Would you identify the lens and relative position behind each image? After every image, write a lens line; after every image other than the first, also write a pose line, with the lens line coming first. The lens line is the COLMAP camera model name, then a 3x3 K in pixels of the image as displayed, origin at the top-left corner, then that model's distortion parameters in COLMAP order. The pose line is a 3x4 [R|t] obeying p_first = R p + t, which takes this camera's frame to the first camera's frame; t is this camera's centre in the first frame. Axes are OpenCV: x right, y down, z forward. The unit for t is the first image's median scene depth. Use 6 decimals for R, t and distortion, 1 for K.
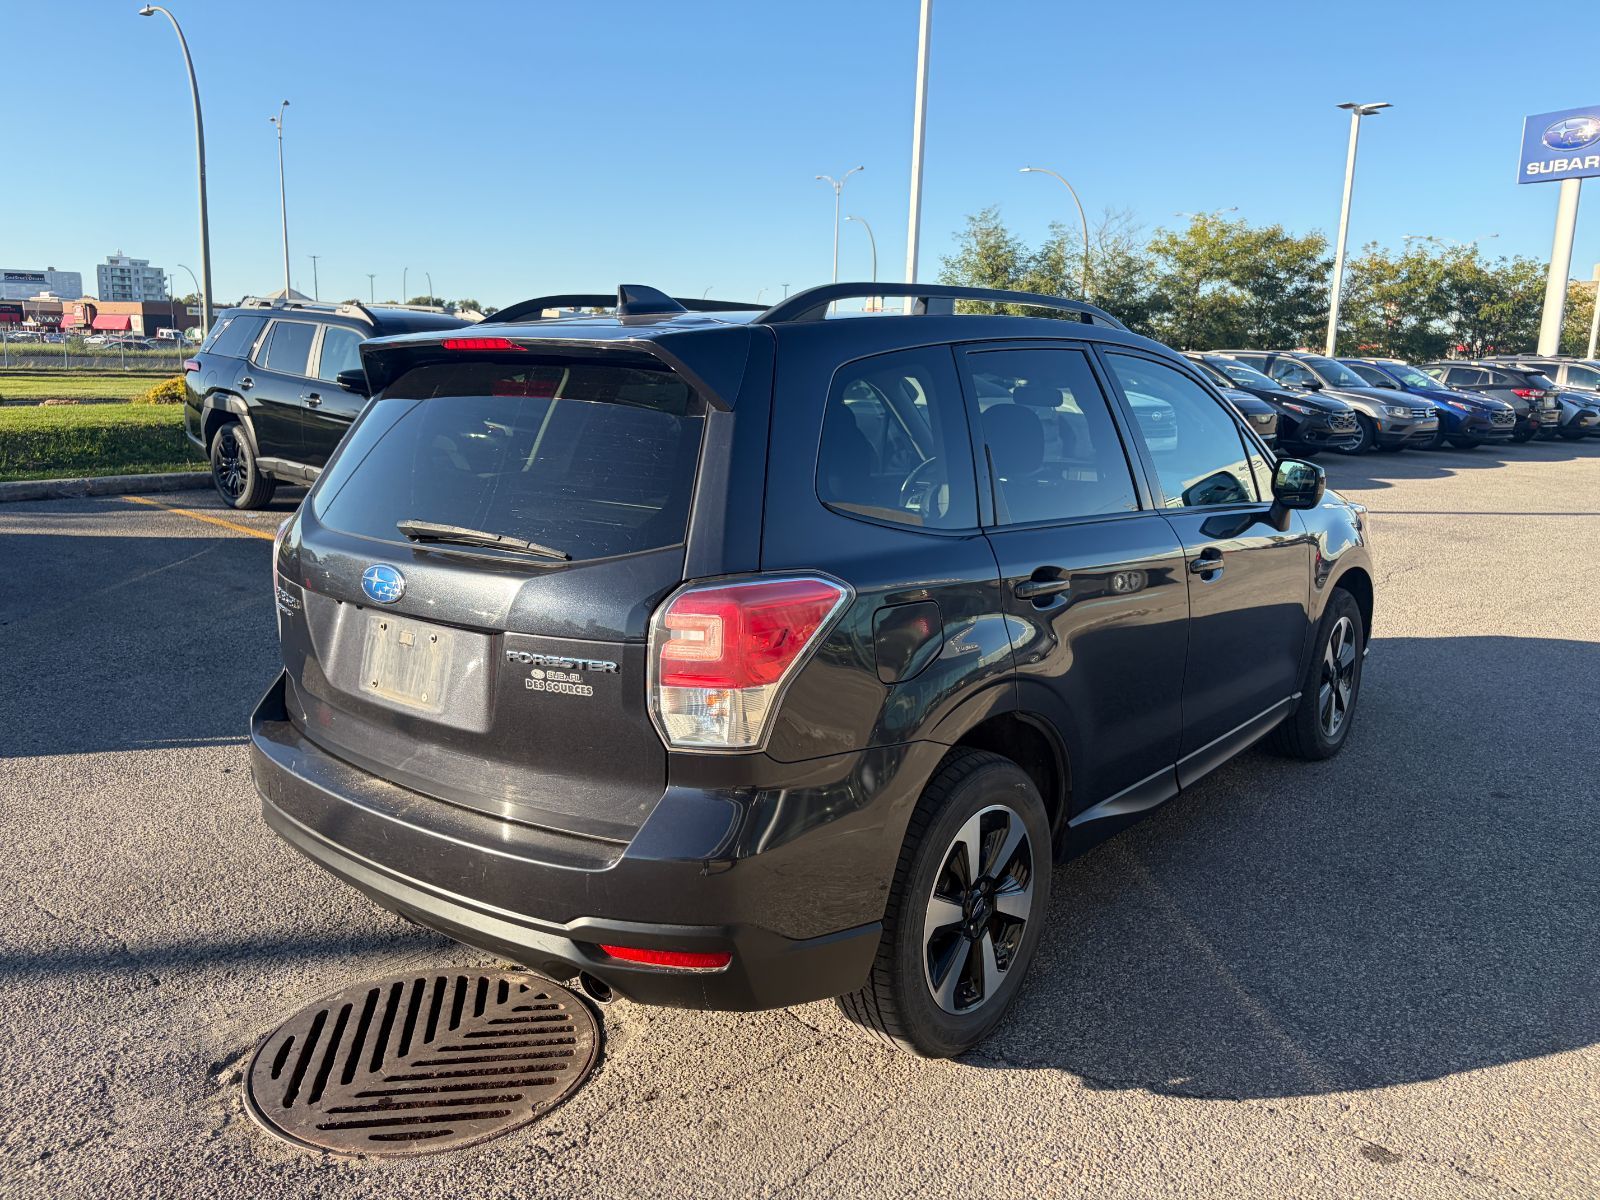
lens RADIAL K [[1200.8, 0, 836.9], [0, 1200.8, 604.4], [0, 0, 1]] dist [0.048617, -0.049210]
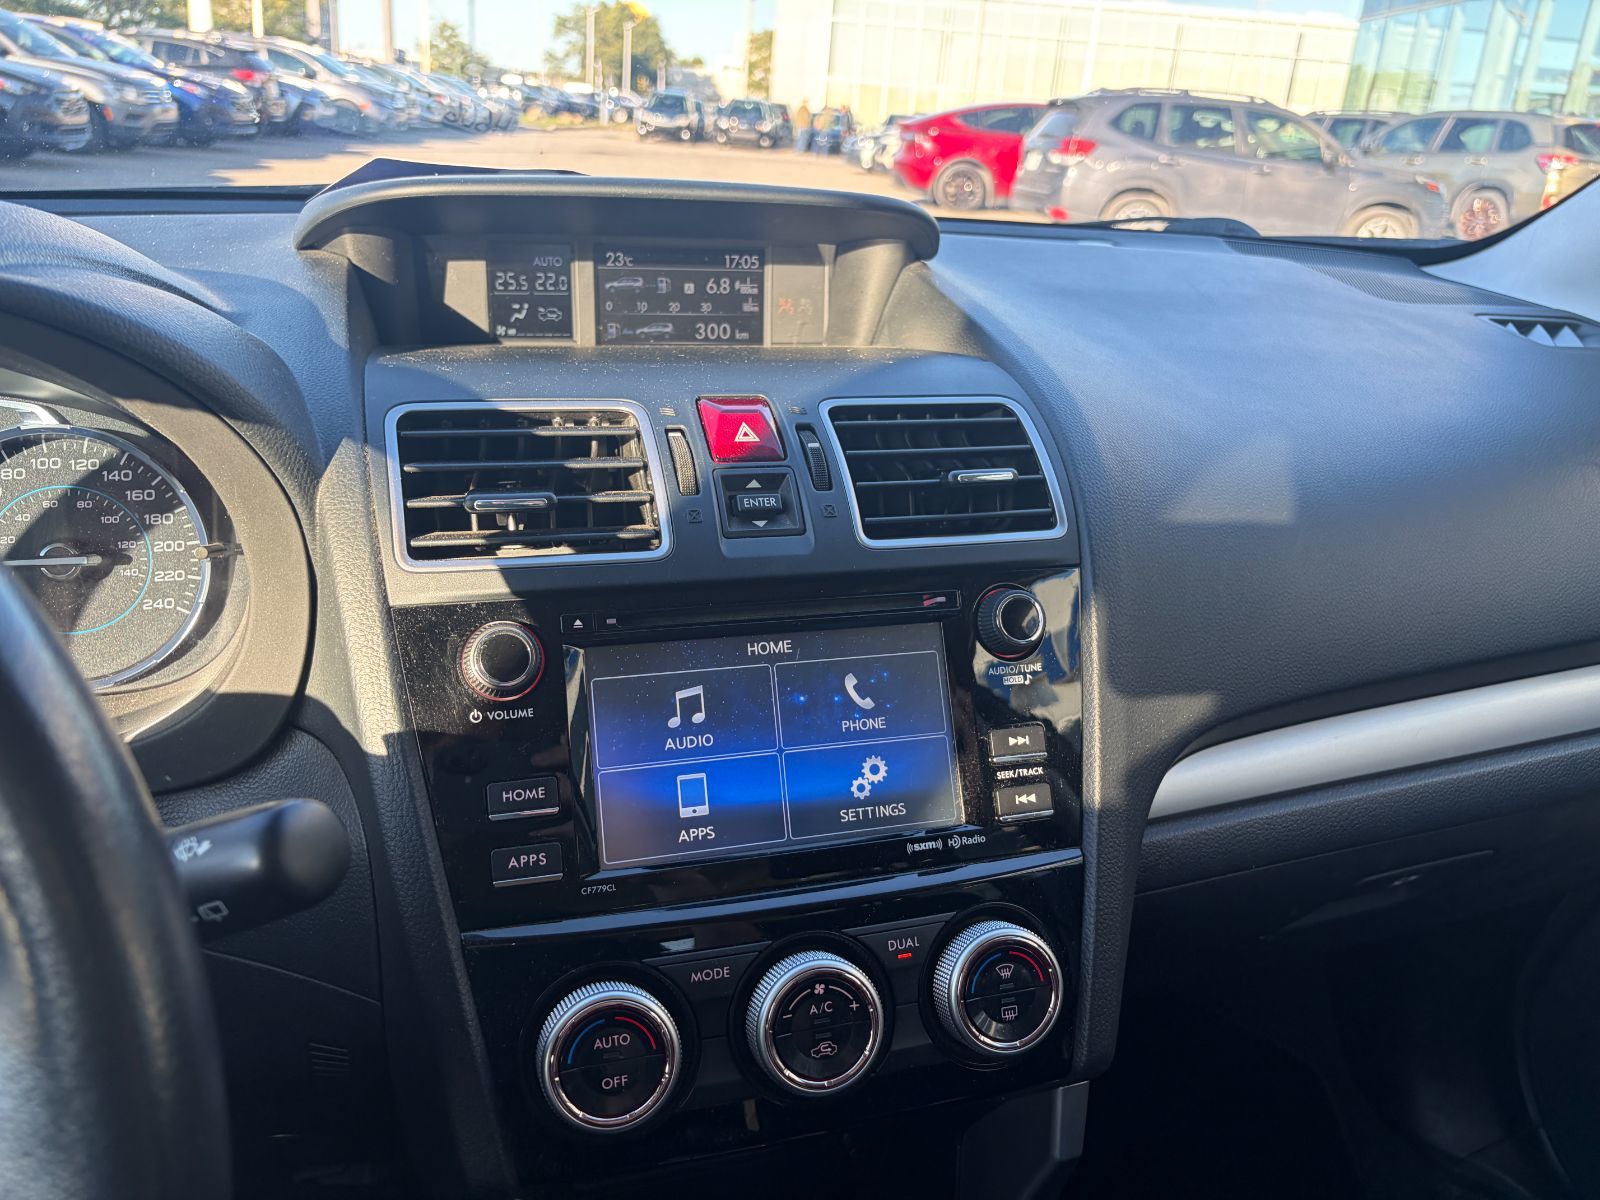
lens RADIAL K [[1200.8, 0, 782.8], [0, 1200.8, 577.6], [0, 0, 1]] dist [0.048617, -0.049210]
pose [[0.565764, -0.281001, 0.775209, 0.014475], [0.110752, 0.957518, 0.266257, -0.015680], [-0.817096, -0.064783, 0.572851, 0.123584]]
